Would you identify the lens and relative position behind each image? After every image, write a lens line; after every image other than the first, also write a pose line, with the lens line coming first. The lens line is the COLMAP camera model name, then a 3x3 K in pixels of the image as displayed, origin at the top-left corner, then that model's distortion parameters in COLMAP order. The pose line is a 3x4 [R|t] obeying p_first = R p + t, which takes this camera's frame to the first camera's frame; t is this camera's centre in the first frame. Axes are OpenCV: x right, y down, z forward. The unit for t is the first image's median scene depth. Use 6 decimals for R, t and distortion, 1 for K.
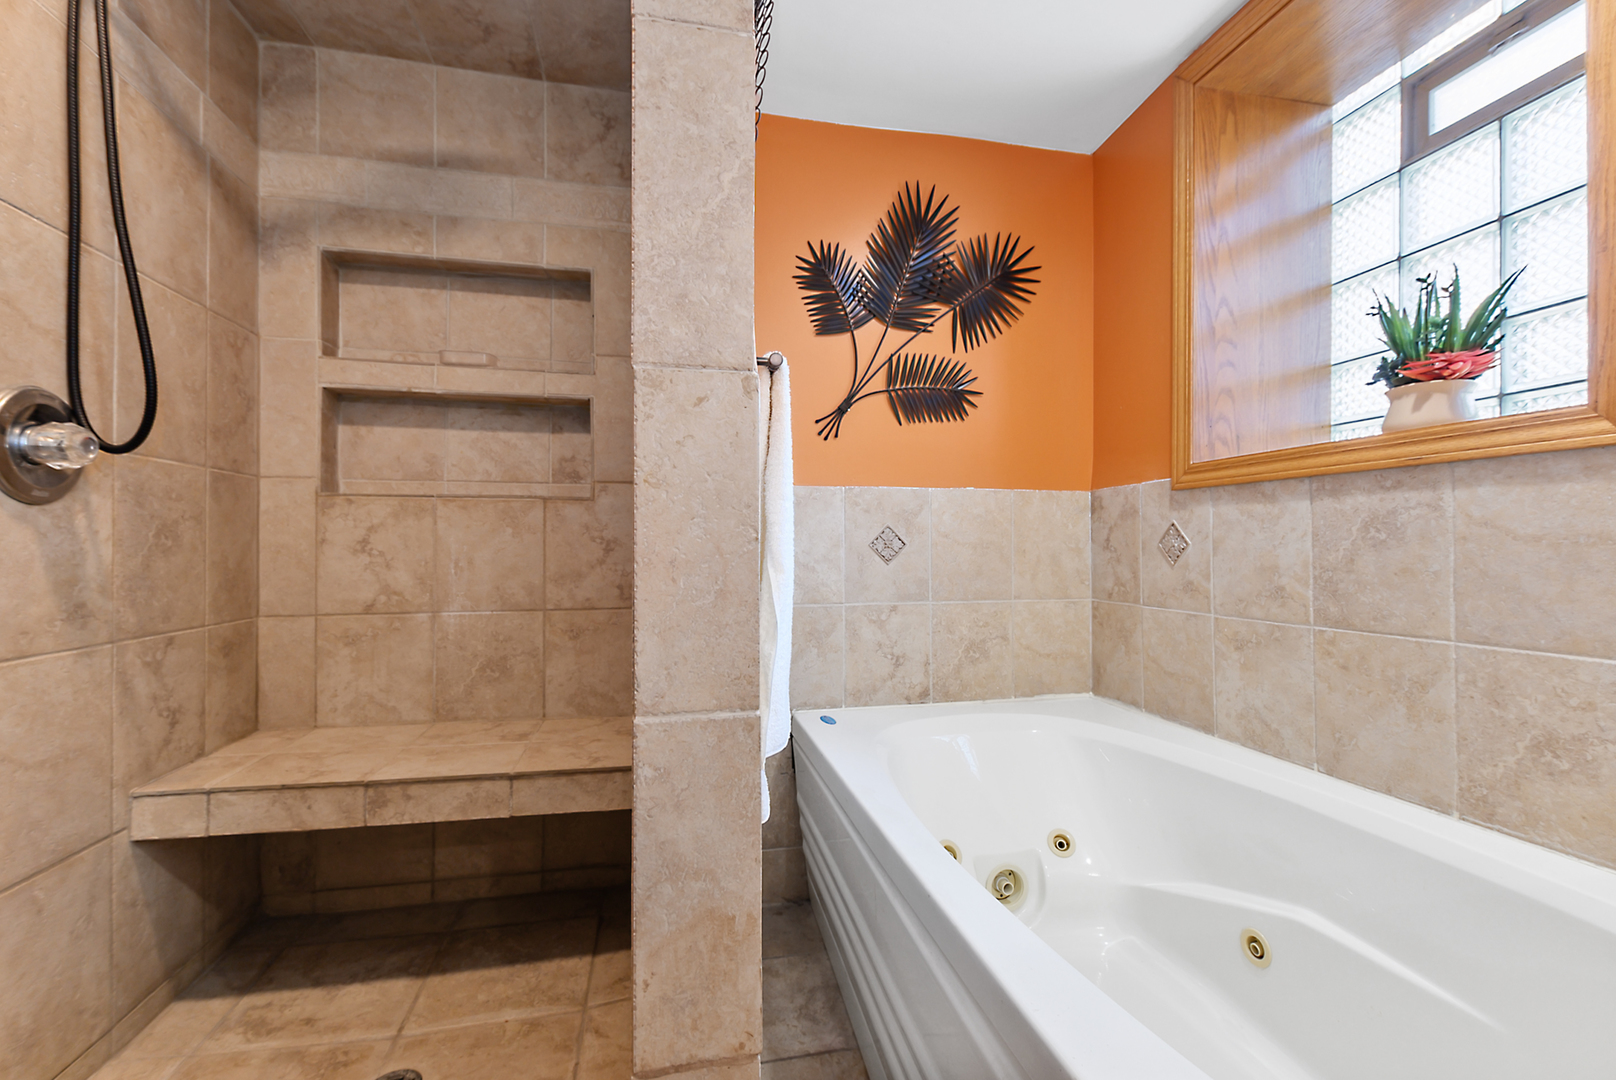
lens RADIAL K [[724.2, 0, 815.0], [0, 724.2, 543.6], [0, 0, 1]] dist [0.009831, -0.000490]
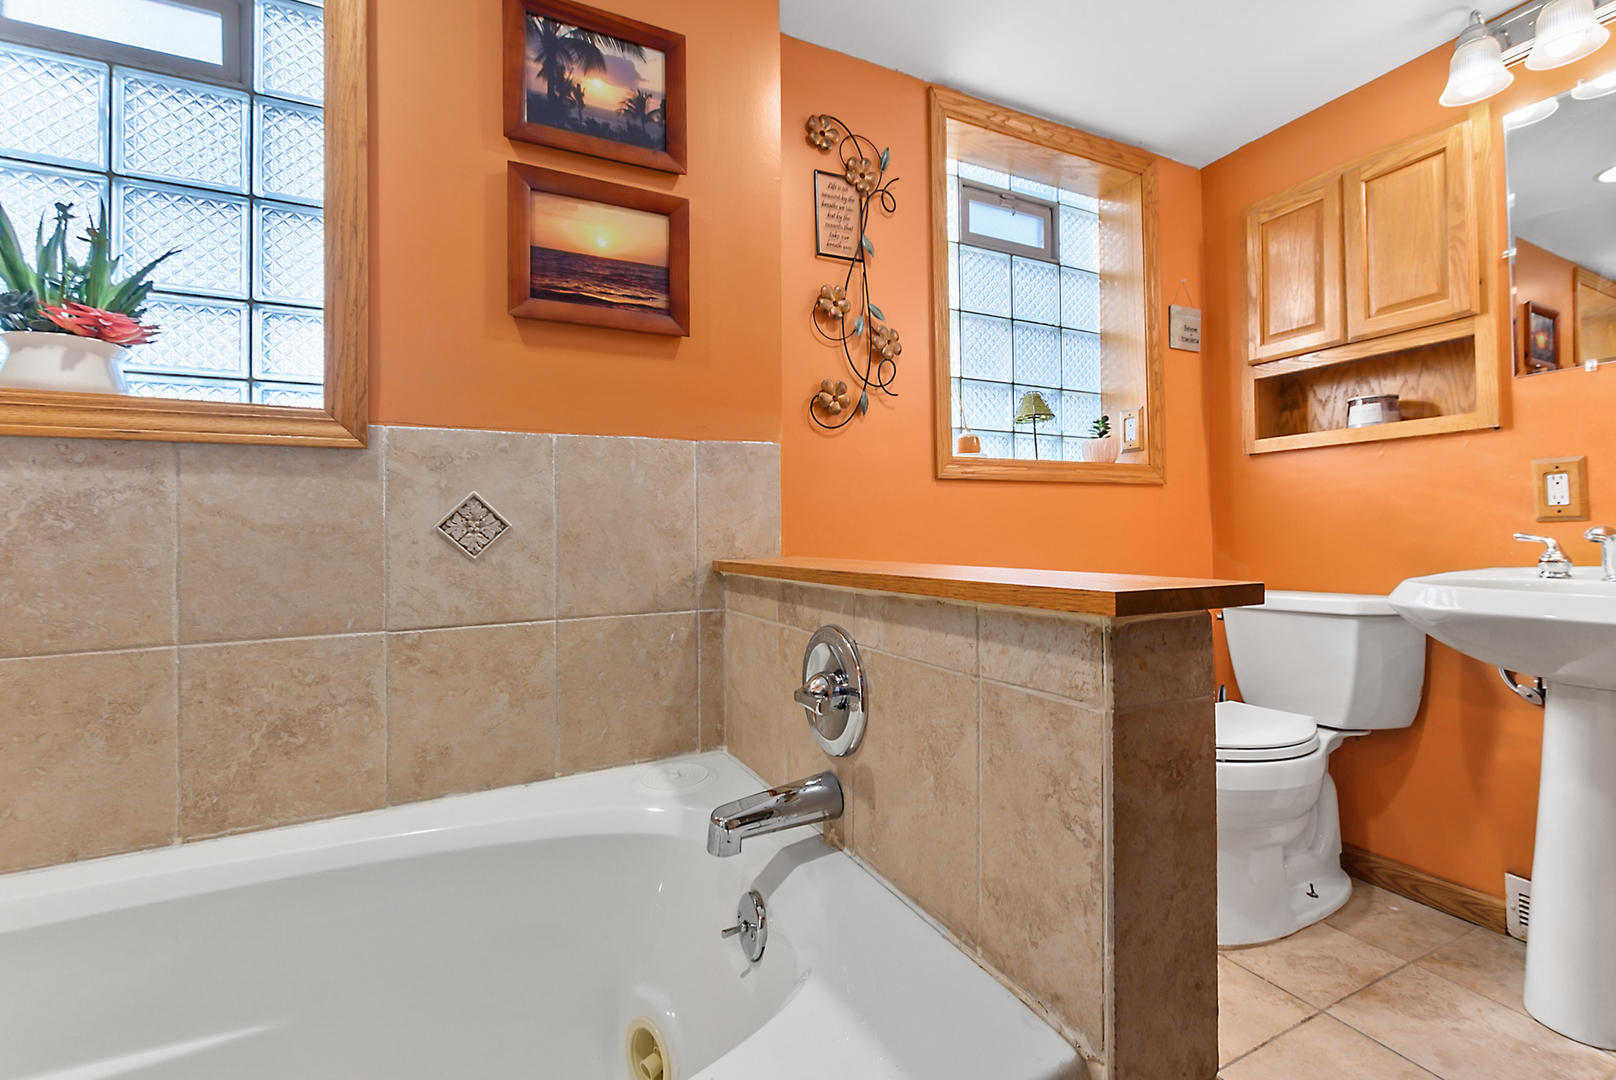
lens RADIAL K [[724.2, 0, 815.3], [0, 724.2, 528.2], [0, 0, 1]] dist [0.009831, -0.000490]
pose [[-0.253220, 0.012741, 0.967325, -0.183906], [0.011415, 0.999883, -0.010182, 0.010917], [-0.967341, 0.008464, -0.253336, 0.489203]]
